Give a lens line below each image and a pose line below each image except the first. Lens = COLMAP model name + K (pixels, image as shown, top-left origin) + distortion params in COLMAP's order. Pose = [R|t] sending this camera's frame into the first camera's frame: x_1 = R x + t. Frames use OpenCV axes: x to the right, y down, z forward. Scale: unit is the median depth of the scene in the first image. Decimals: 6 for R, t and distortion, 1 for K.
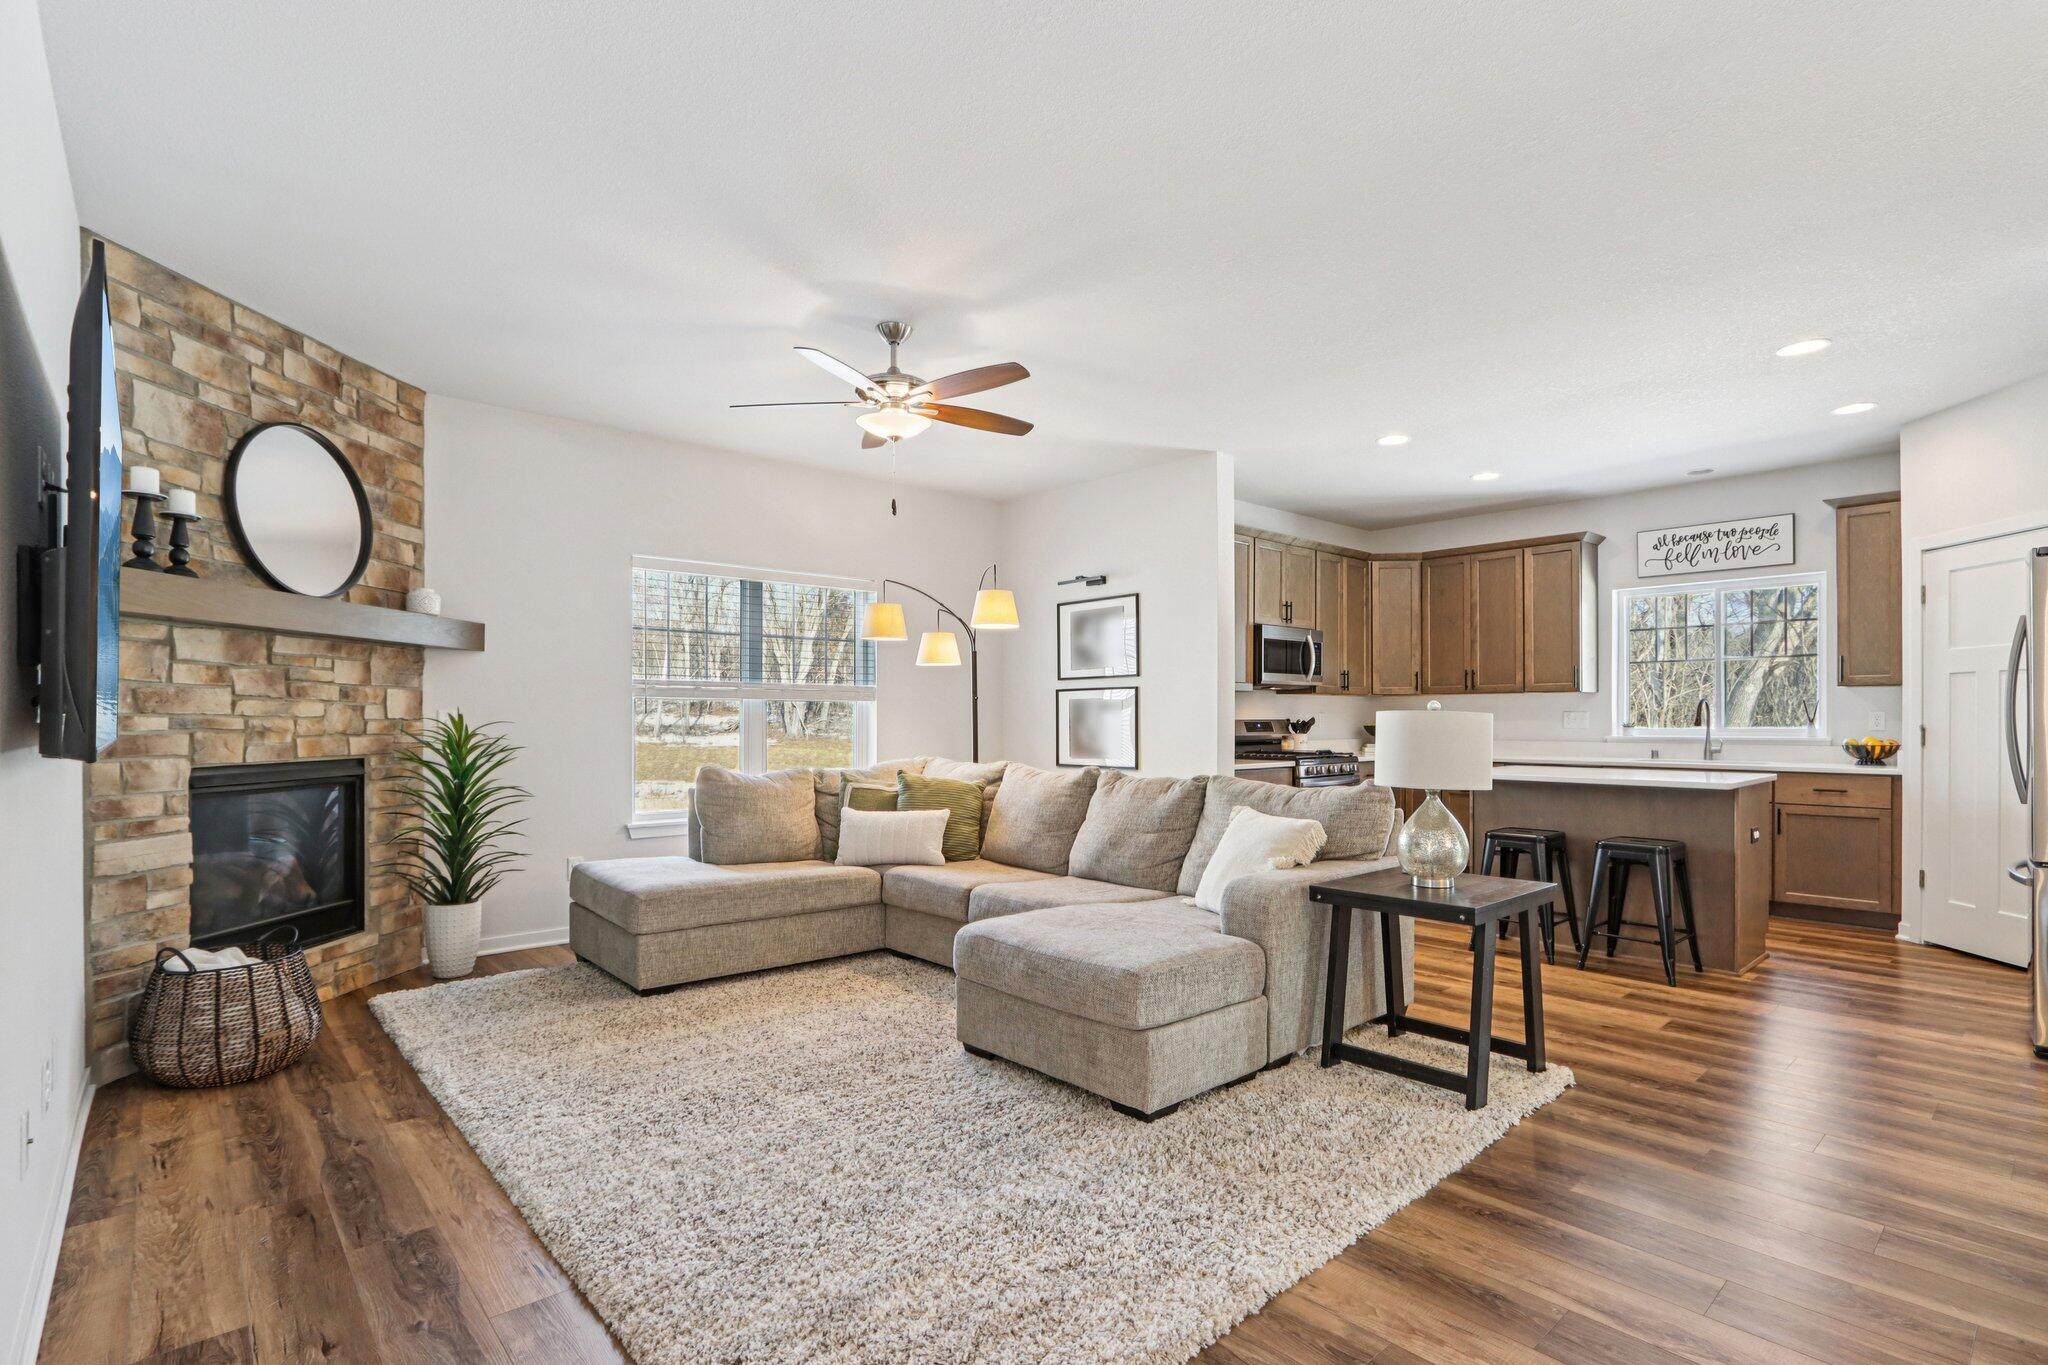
lens RADIAL K [[960.9, 0, 1015.7], [0, 960.9, 719.8], [0, 0, 1]] dist [-0.012839, 0.000211]
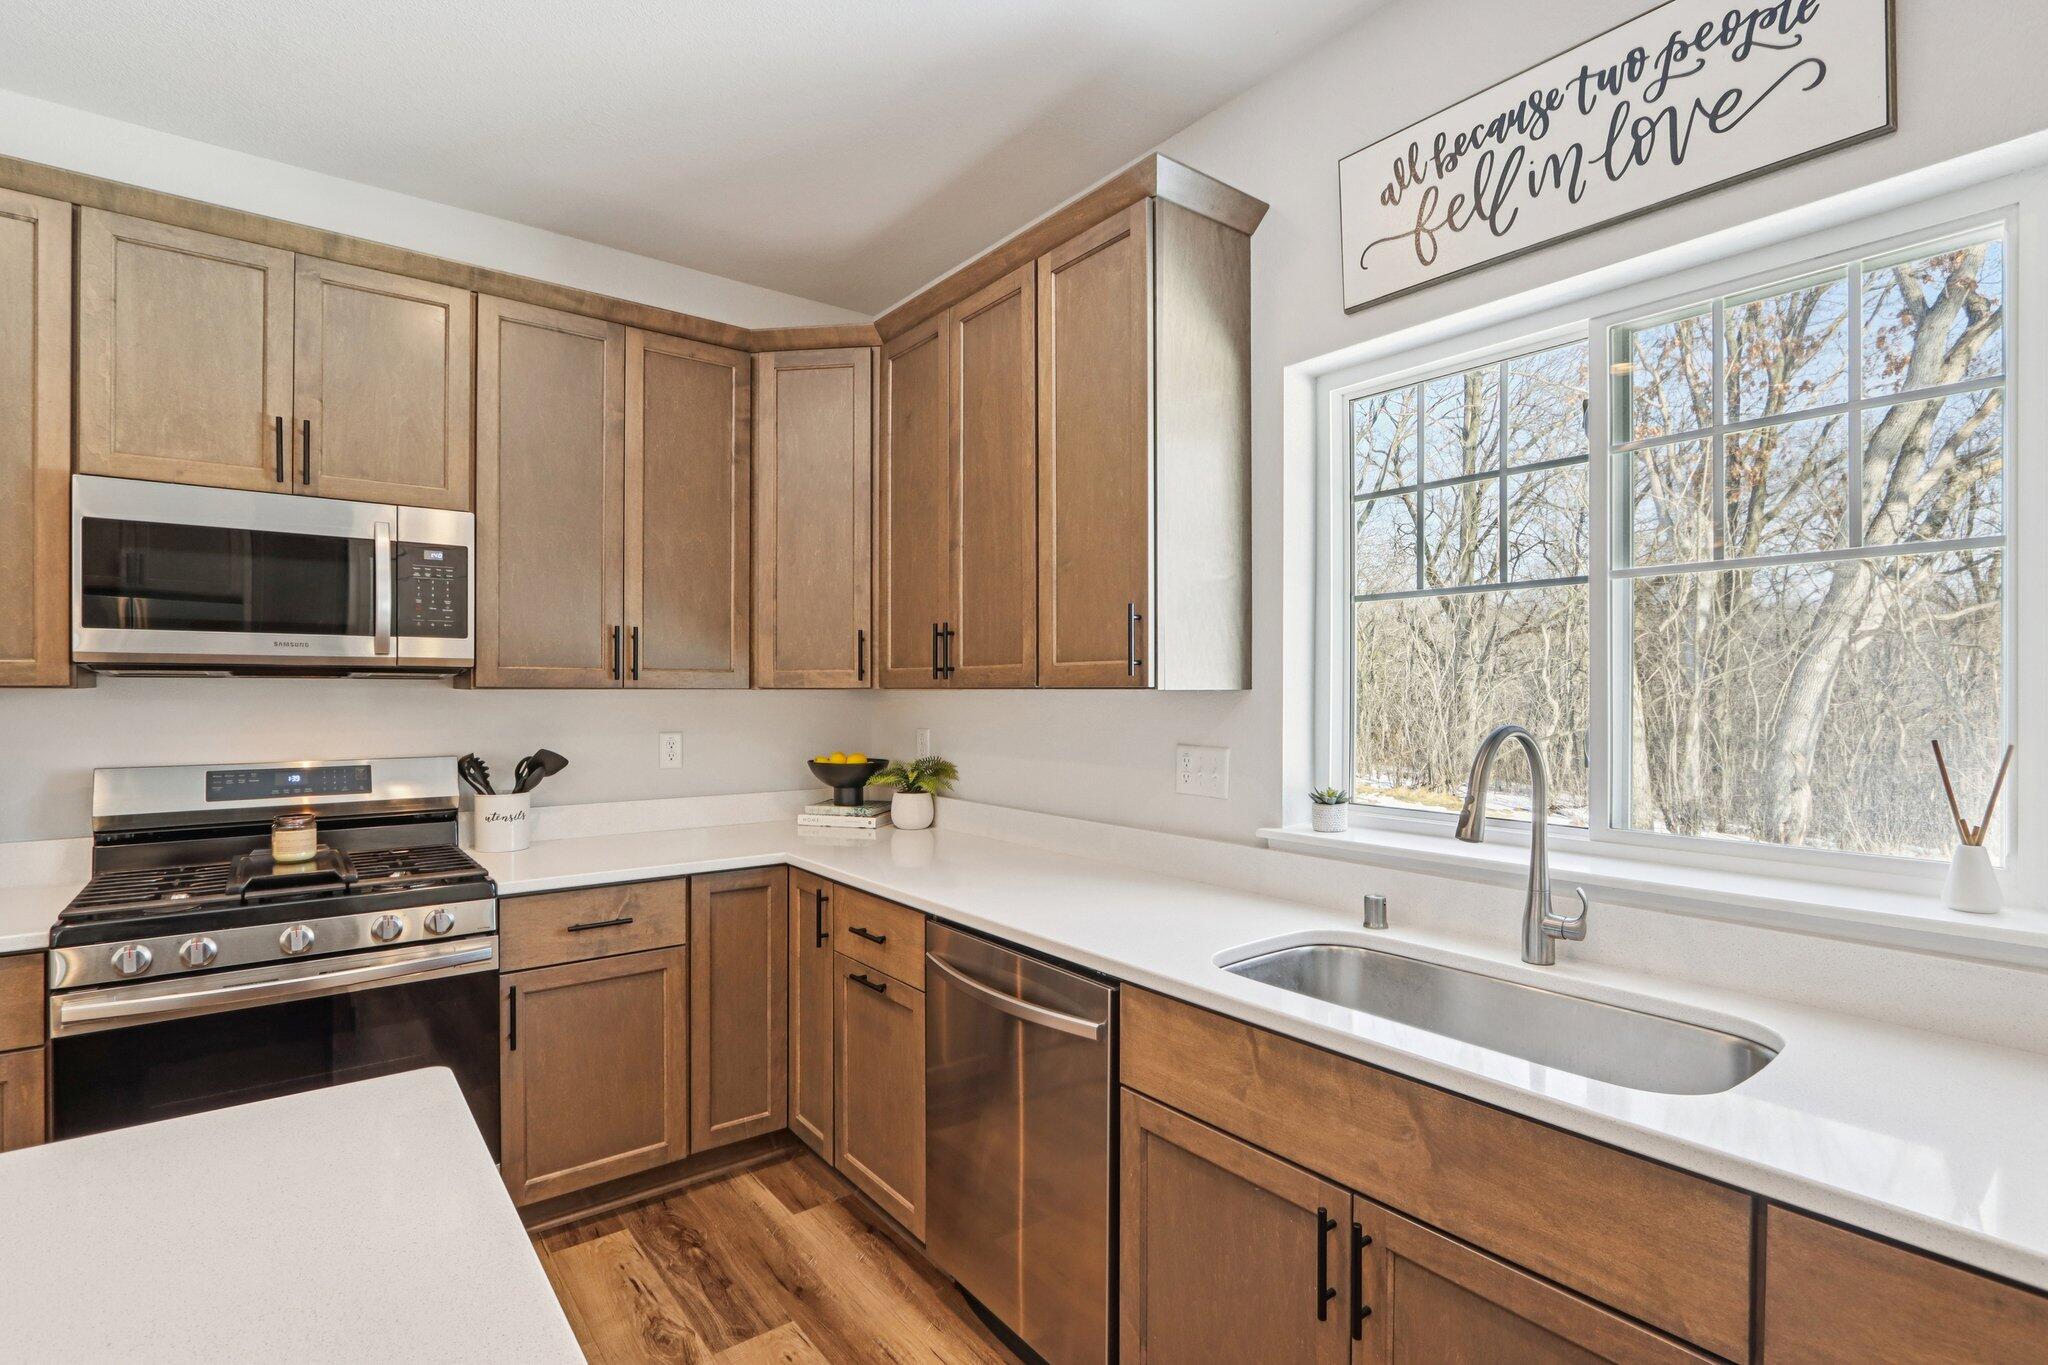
lens RADIAL K [[960.9, 0, 1017.4], [0, 960.9, 690.1], [0, 0, 1]] dist [-0.012839, 0.000211]
pose [[0.998220, 0.005629, -0.059380, 0.850270], [-0.005959, 0.999968, -0.005388, -0.041288], [0.059347, 0.005733, 0.998221, 1.039901]]
